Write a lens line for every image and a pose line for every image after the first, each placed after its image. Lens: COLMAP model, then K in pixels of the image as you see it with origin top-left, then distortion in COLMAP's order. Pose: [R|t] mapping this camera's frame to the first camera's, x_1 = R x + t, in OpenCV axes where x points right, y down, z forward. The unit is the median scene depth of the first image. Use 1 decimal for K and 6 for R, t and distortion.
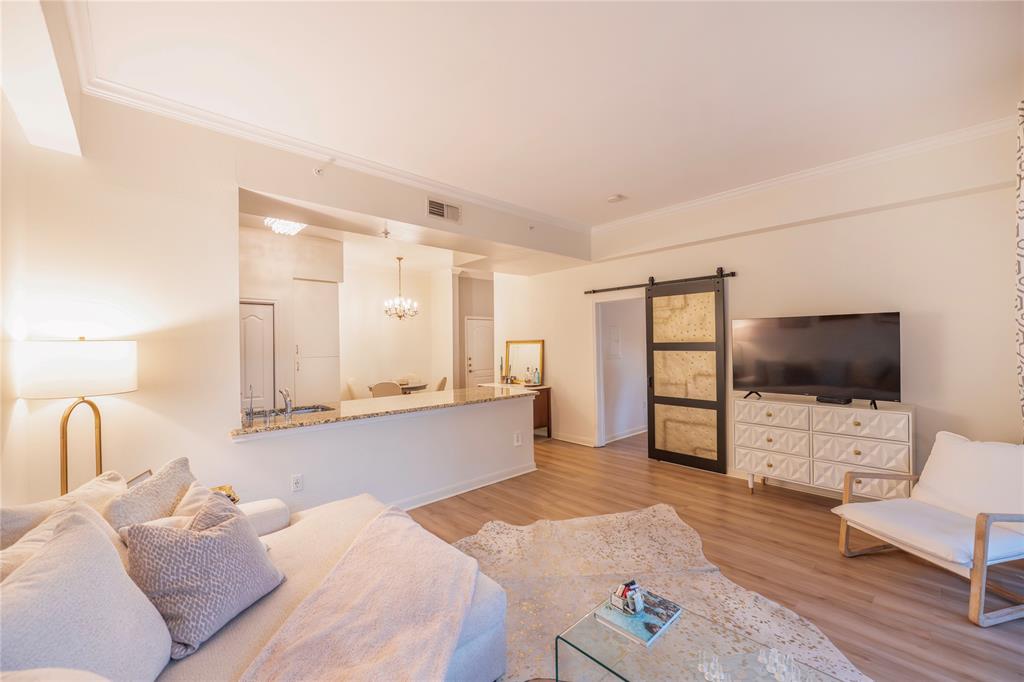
lens RADIAL K [[411.1, 0, 516.0], [0, 411.1, 344.8], [0, 0, 1]] dist [-0.003631, -0.000249]
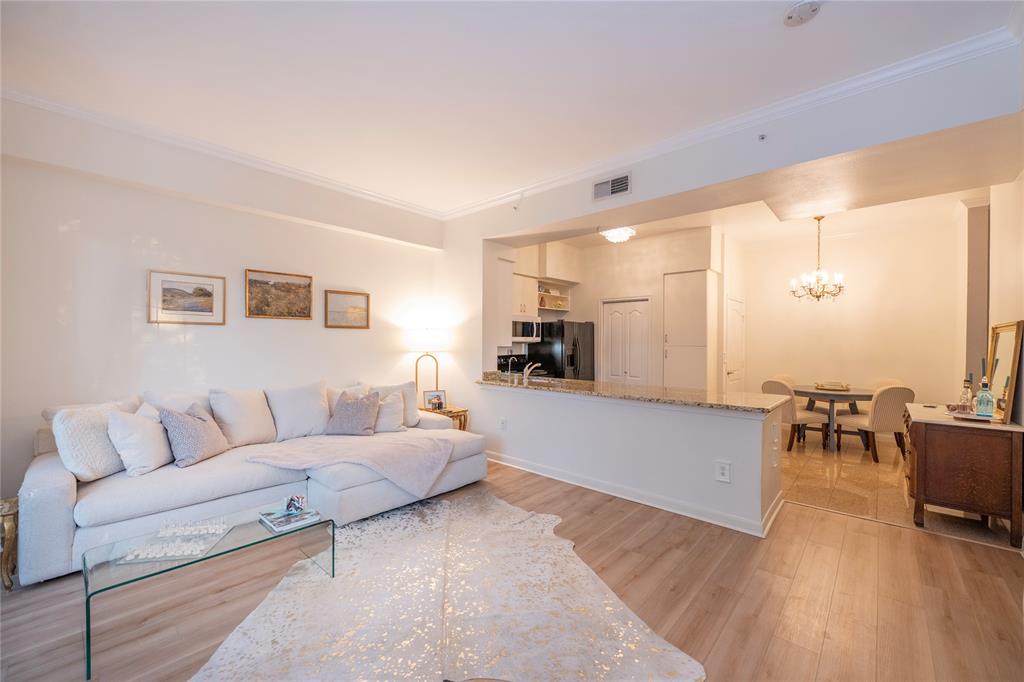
lens RADIAL K [[411.1, 0, 509.8], [0, 411.1, 341.1], [0, 0, 1]] dist [-0.003631, -0.000249]
pose [[0.073709, 0.011848, -0.997209, 0.497201], [-0.008595, 0.999900, 0.011245, 0.009904], [0.997243, 0.007742, 0.073804, 0.467674]]
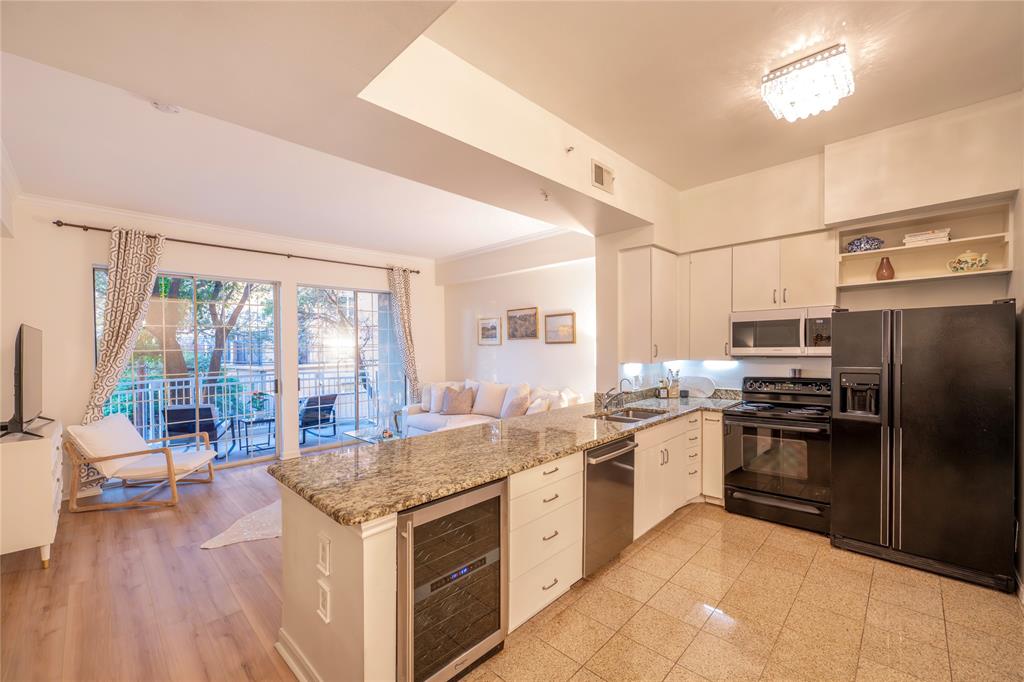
lens RADIAL K [[411.1, 0, 514.2], [0, 411.1, 356.7], [0, 0, 1]] dist [-0.003631, -0.000249]
pose [[-0.998781, 0.019622, -0.045290, -0.143777], [0.018767, 0.999639, 0.019222, 0.007000], [0.045651, 0.018349, -0.998789, 1.158140]]
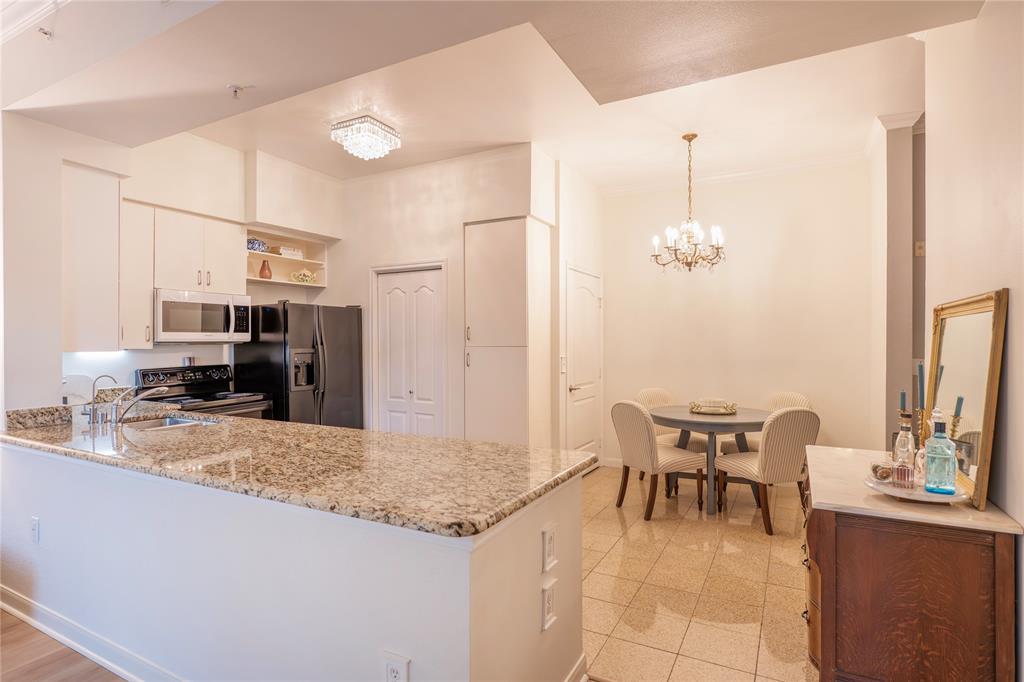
lens RADIAL K [[531.5, 0, 509.8], [0, 531.5, 337.8], [0, 0, 1]] dist [-0.000973, 0.000918]
pose [[0.313428, 0.007552, -0.949582, 0.259846], [-0.003603, 0.999971, 0.006763, 0.011931], [0.949605, 0.001301, 0.313446, 0.747121]]
